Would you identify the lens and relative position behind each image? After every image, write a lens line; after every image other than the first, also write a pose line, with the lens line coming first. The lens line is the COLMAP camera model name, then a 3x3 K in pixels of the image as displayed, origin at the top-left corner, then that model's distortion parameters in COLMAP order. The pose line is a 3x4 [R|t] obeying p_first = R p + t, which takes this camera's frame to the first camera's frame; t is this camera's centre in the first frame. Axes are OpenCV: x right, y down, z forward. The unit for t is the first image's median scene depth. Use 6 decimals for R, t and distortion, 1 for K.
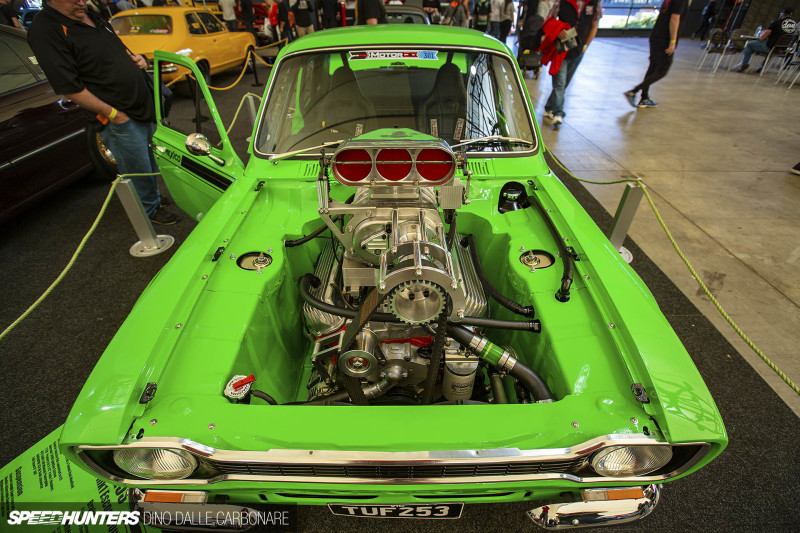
lens RADIAL K [[373.8, 0, 400.3], [0, 373.8, 266.2], [0, 0, 1]] dist [-0.030625, 0.005861]
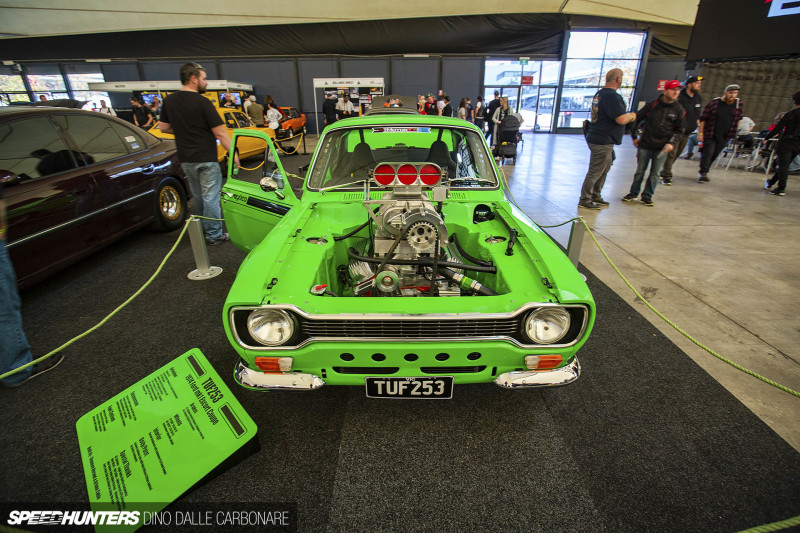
lens RADIAL K [[373.8, 0, 399.7], [0, 373.8, 267.1], [0, 0, 1]] dist [-0.030625, 0.005861]
pose [[0.999958, -0.000406, 0.009167, -0.043627], [0.002391, 0.976038, -0.217587, 0.342105], [-0.008859, 0.217600, 0.975998, -0.406366]]
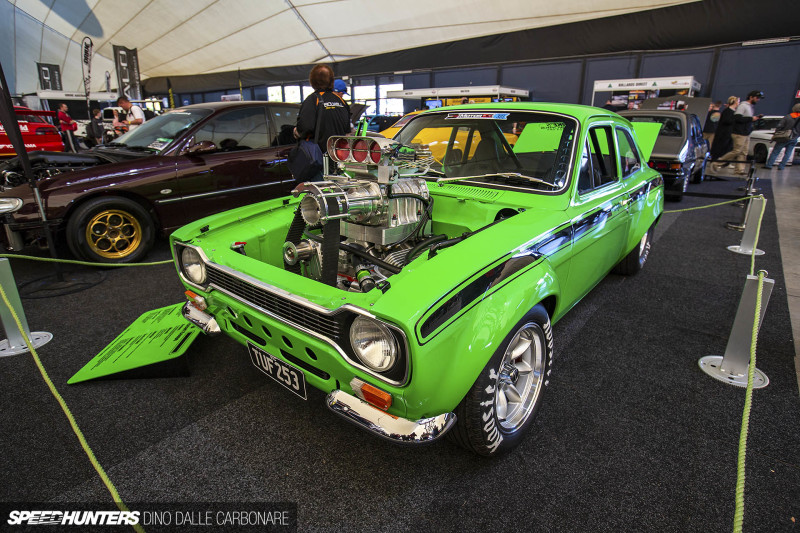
lens RADIAL K [[433.7, 0, 399.1], [0, 433.7, 266.3], [0, 0, 1]] dist [-0.022033, 0.005786]
pose [[0.764352, 0.213176, -0.608541, 0.853276], [-0.383050, 0.909305, -0.162592, 0.263980], [0.518689, 0.357379, 0.776687, -0.119793]]
